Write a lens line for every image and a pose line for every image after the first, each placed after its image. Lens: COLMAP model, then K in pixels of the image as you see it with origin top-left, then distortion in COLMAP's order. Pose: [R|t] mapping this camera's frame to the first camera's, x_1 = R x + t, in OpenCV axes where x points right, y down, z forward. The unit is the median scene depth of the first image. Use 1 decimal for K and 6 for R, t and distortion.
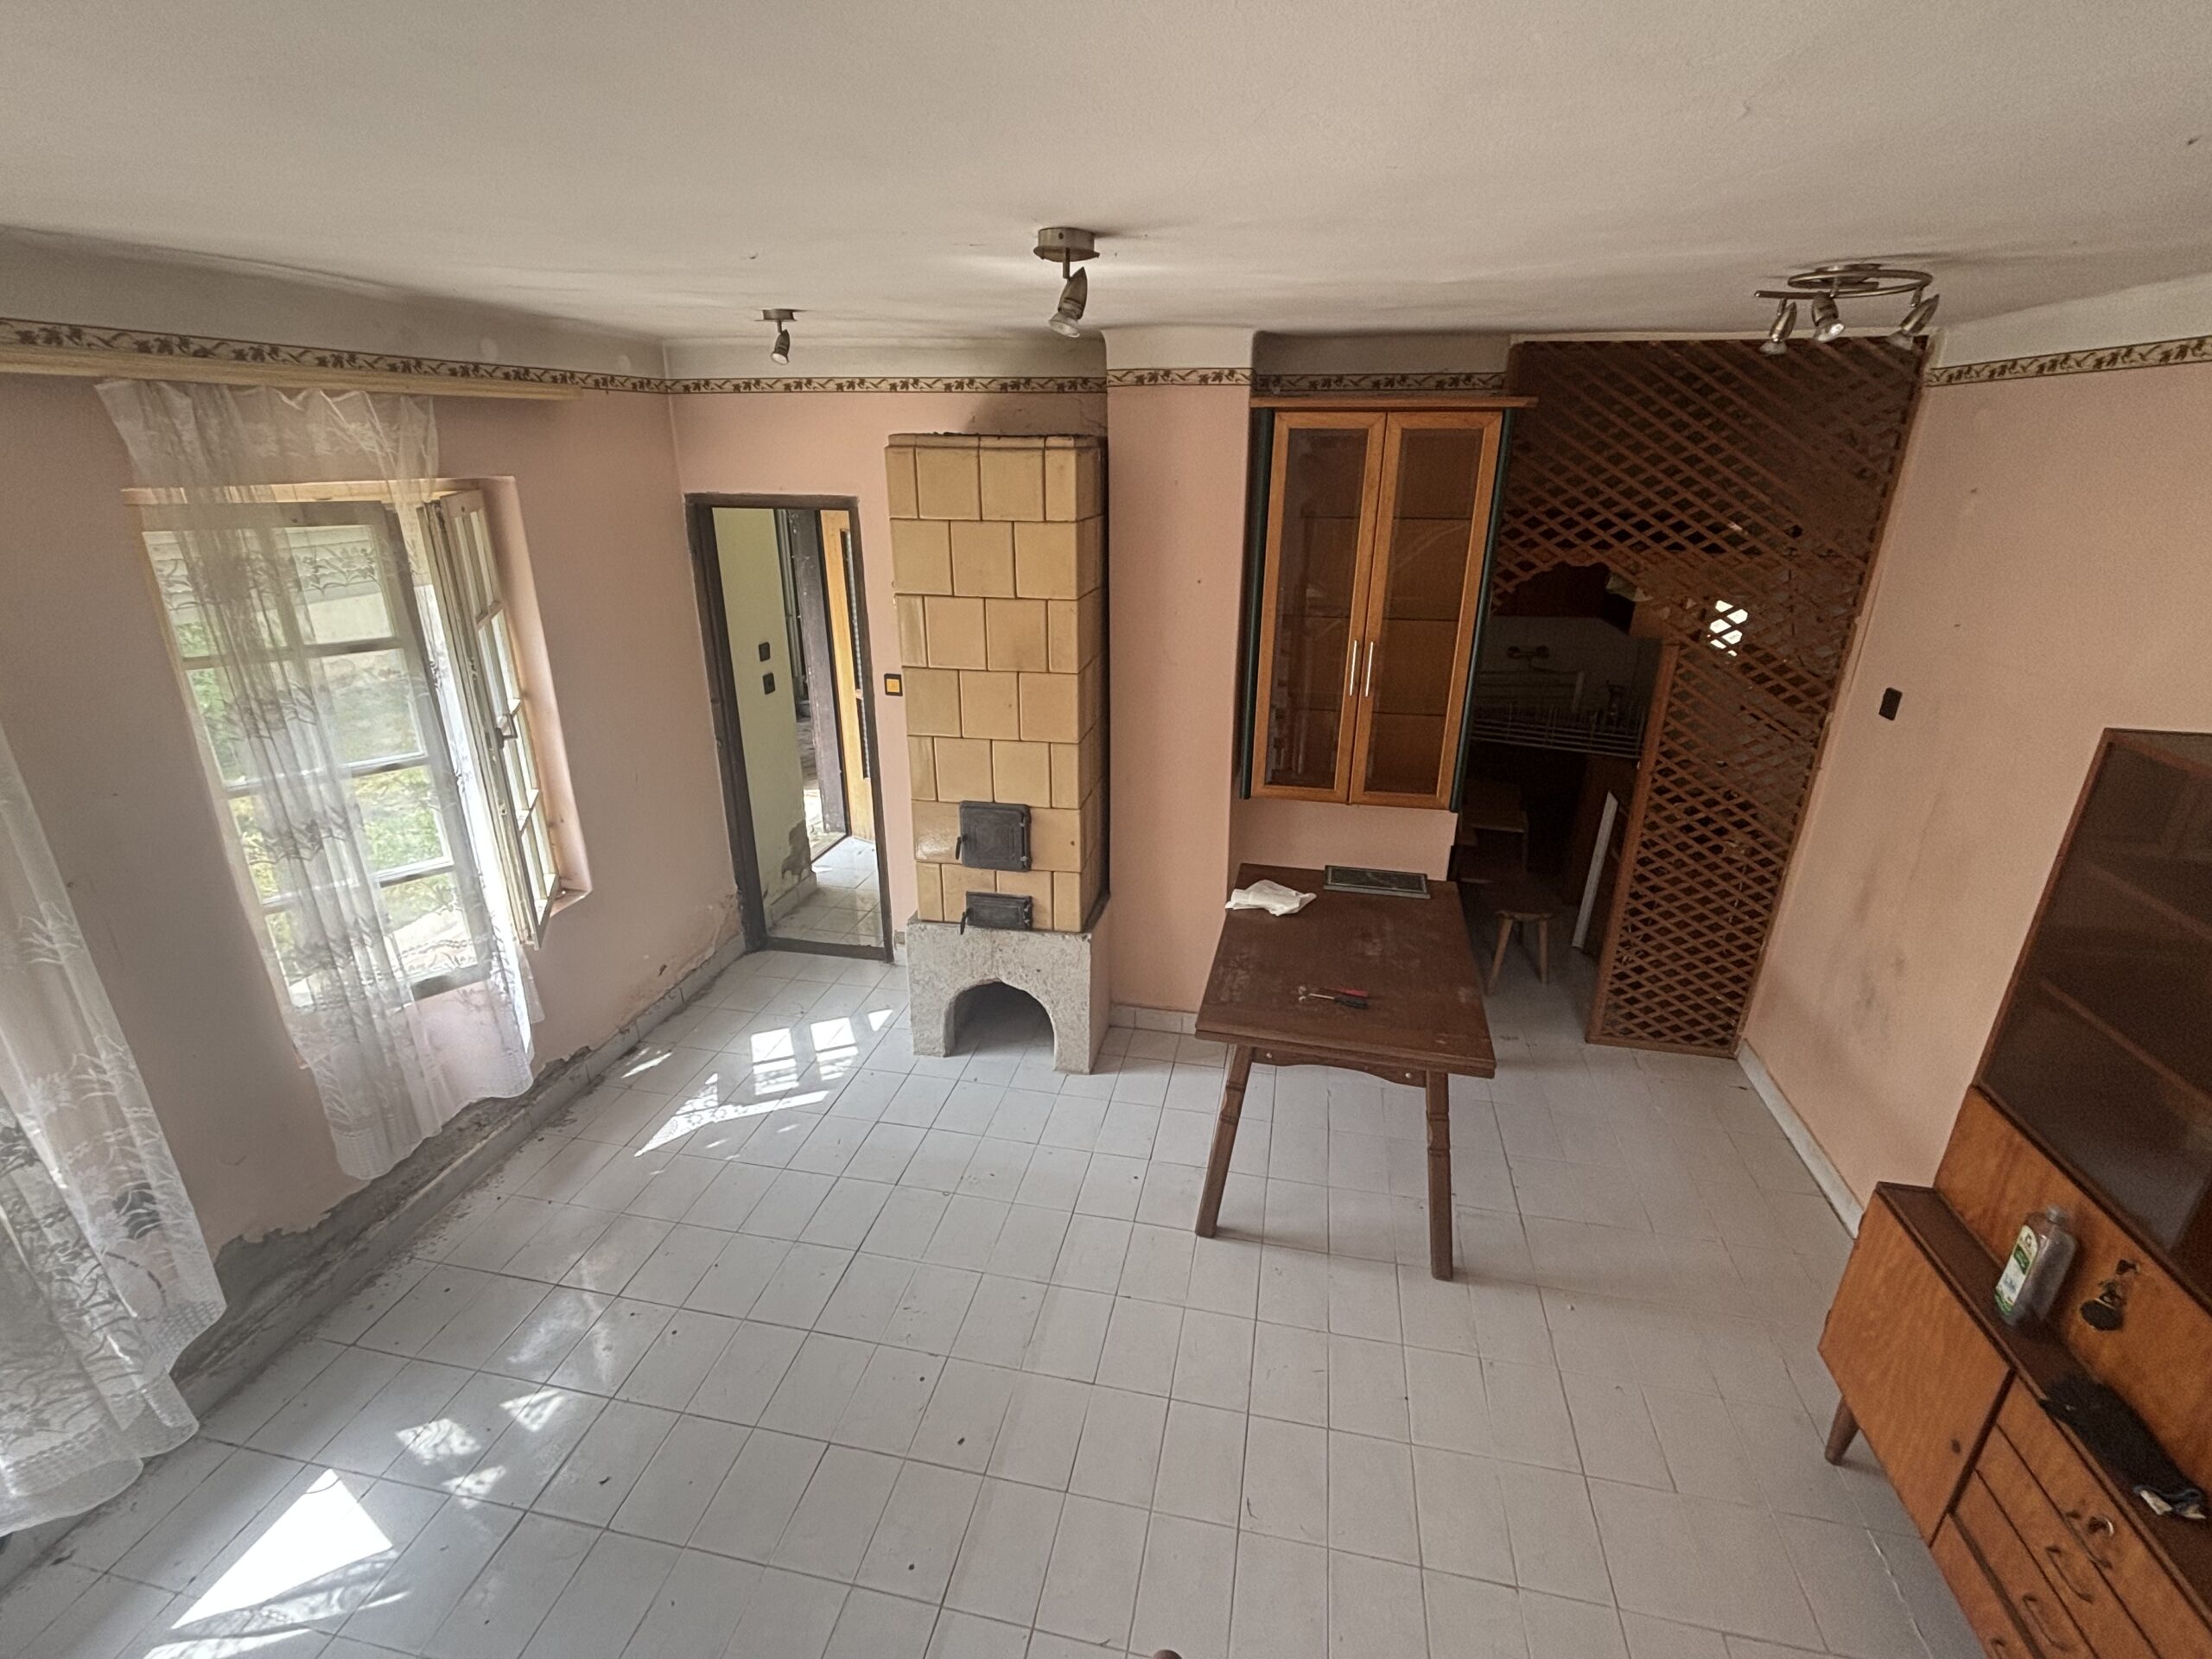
lens RADIAL K [[980.9, 0, 1106.0], [0, 980.9, 829.5], [0, 0, 1]] dist [0.000878, 0.000008]
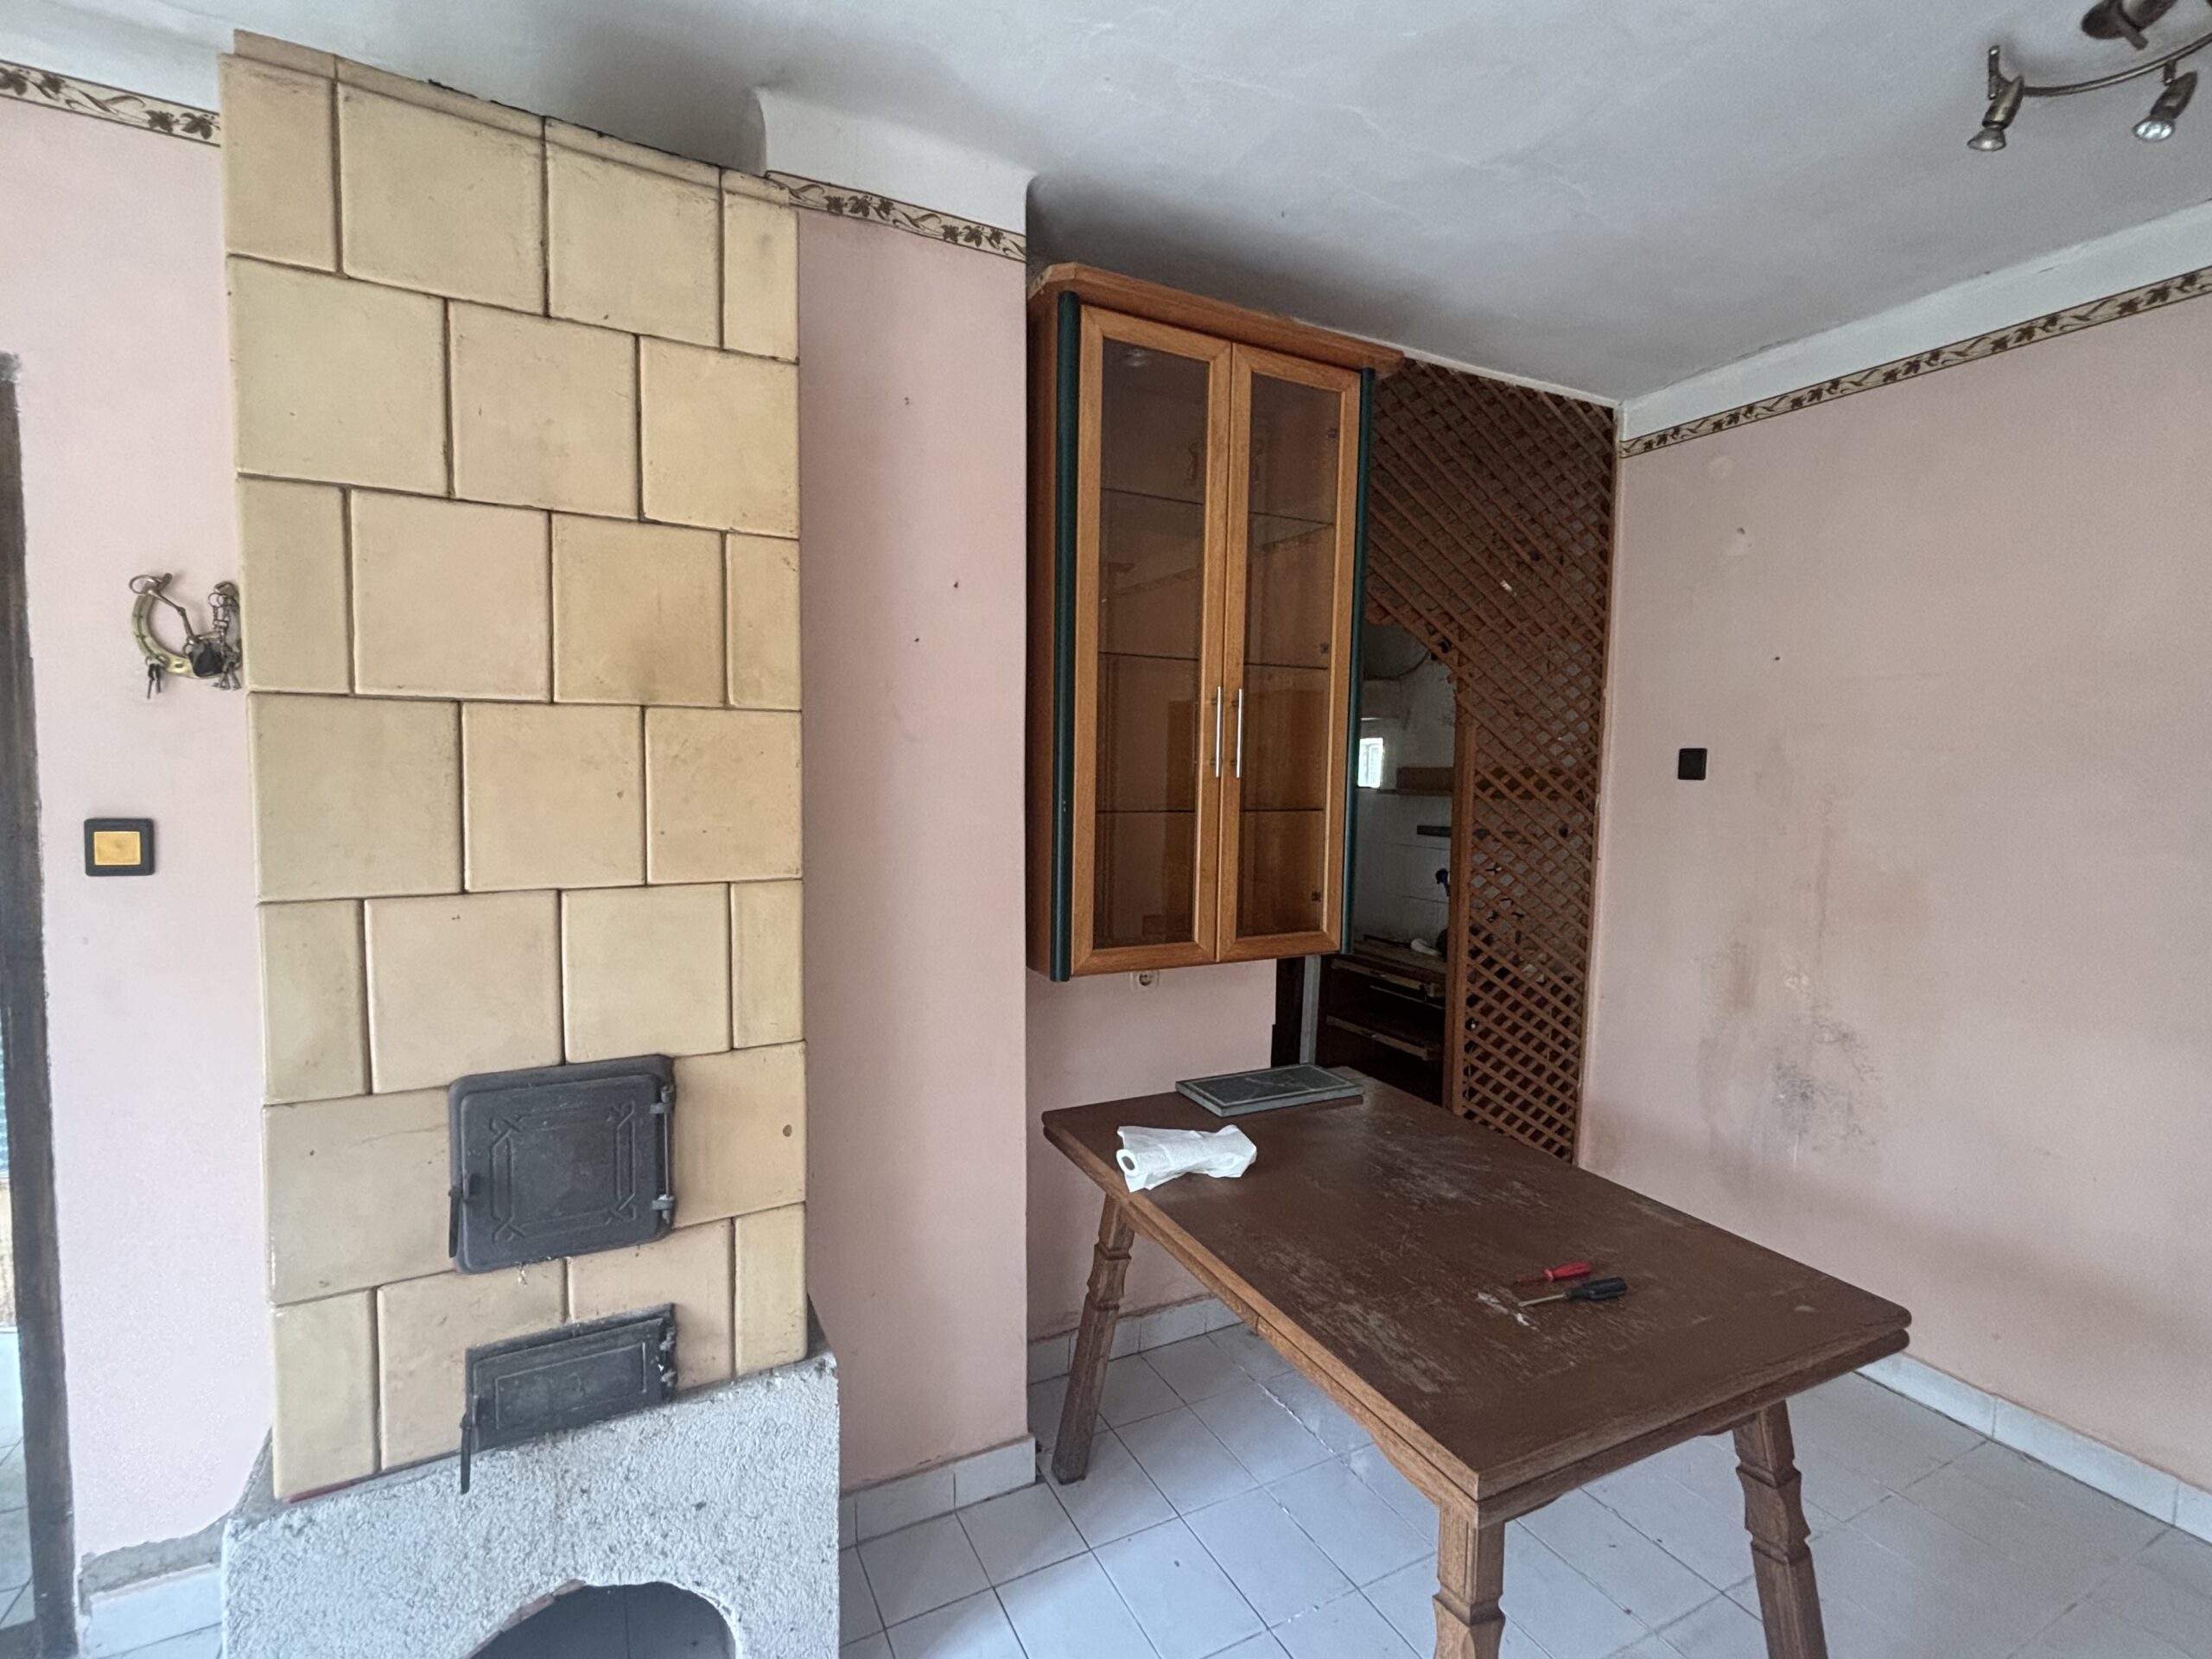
lens RADIAL K [[1005.9, 0, 1106.0], [0, 1005.9, 829.5], [0, 0, 1]] dist [-0.008746, -0.000198]
pose [[0.776374, -0.032600, 0.629429, -0.195902], [0.218255, 0.950778, -0.219966, 0.016339], [-0.591276, 0.308152, 0.745275, 0.585367]]
